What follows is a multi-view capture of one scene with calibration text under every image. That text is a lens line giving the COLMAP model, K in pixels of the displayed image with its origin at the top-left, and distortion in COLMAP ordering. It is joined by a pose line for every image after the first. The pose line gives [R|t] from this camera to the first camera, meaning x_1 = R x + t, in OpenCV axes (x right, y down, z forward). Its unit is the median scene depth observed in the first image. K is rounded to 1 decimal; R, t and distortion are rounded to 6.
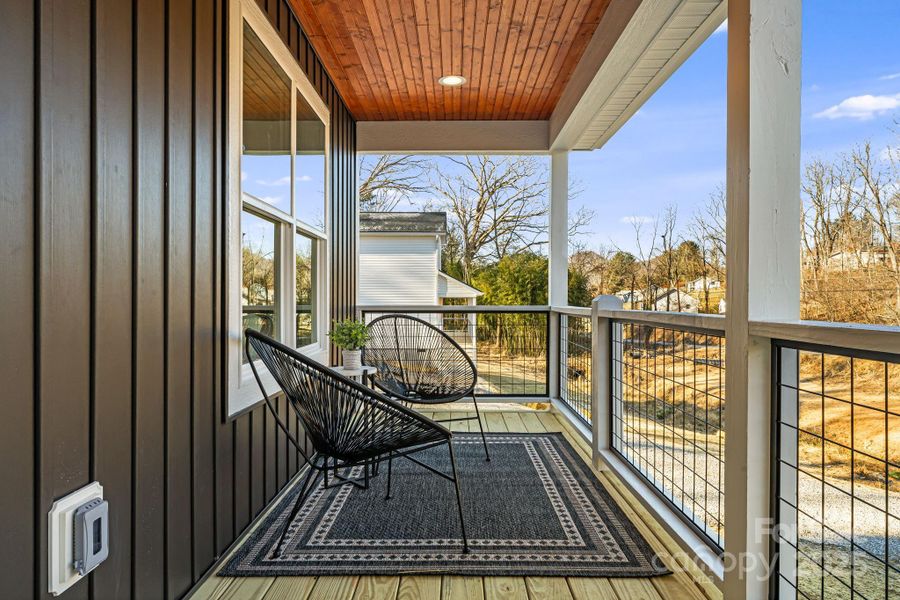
lens RADIAL K [[572.8, 0, 449.5], [0, 572.8, 298.7], [0, 0, 1]] dist [0.009789, 0.007026]
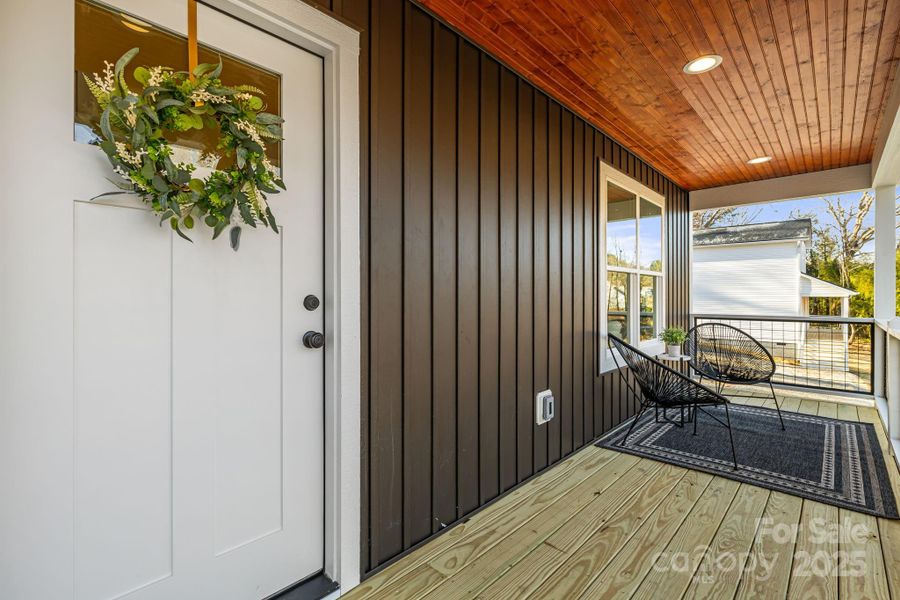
lens RADIAL K [[403.8, 0, 447.0], [0, 403.8, 297.1], [0, 0, 1]] dist [-0.007126, 0.001184]
pose [[0.728226, -0.002035, -0.685334, 0.197478], [0.003581, 0.999993, 0.000836, -0.070933], [0.685328, -0.003063, 0.728228, -0.412905]]
